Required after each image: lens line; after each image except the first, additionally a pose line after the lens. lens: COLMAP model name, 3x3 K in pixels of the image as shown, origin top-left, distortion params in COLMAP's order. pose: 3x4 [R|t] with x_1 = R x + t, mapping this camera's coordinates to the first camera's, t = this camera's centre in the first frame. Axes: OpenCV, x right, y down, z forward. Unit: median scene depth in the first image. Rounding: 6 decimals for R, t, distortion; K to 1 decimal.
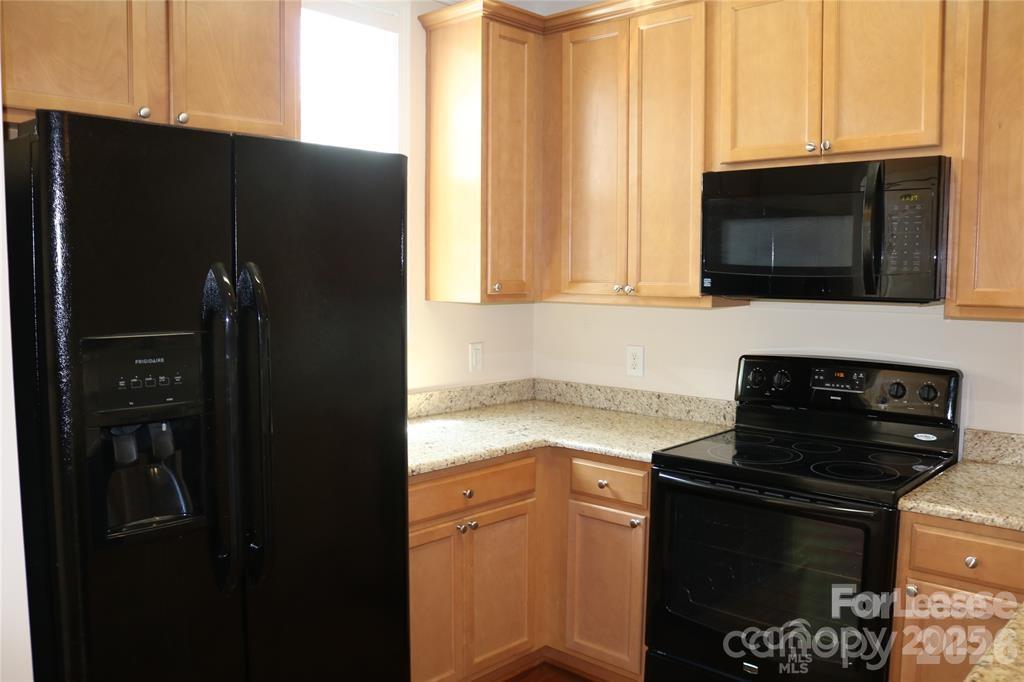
lens RADIAL K [[837.6, 0, 512.0], [0, 837.6, 341.0], [0, 0, 1]] dist [-0.146184, 0.118511]
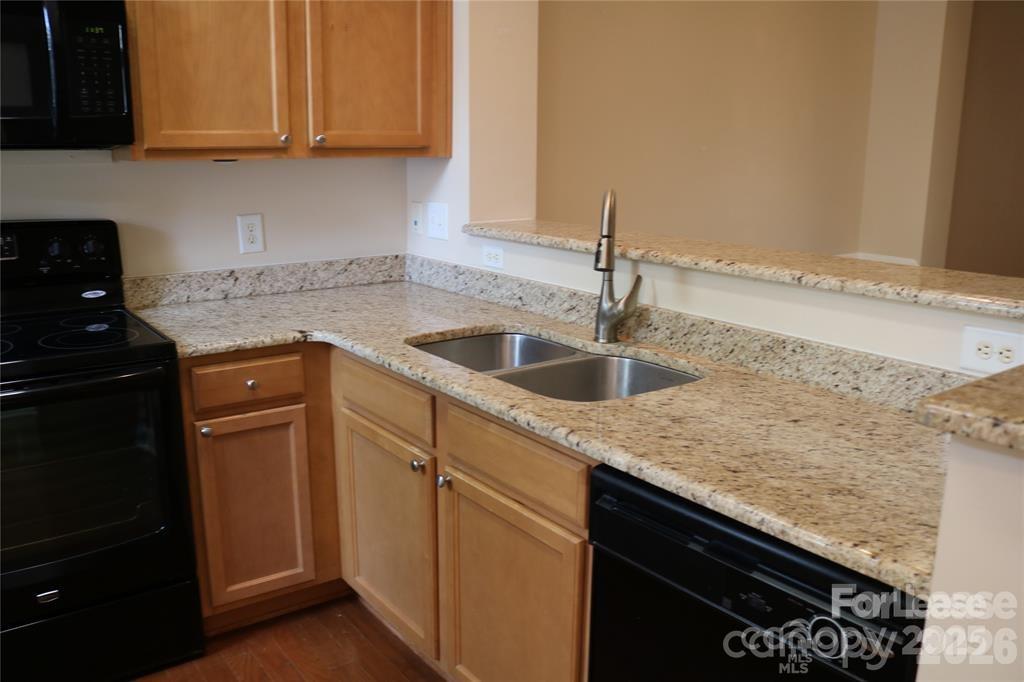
lens RADIAL K [[837.6, 0, 512.0], [0, 837.6, 341.0], [0, 0, 1]] dist [-0.146184, 0.118511]
pose [[0.194767, -0.227686, 0.954057, -0.361904], [0.067908, 0.973481, 0.218458, -0.002627], [-0.978496, 0.022240, 0.205064, 0.374943]]
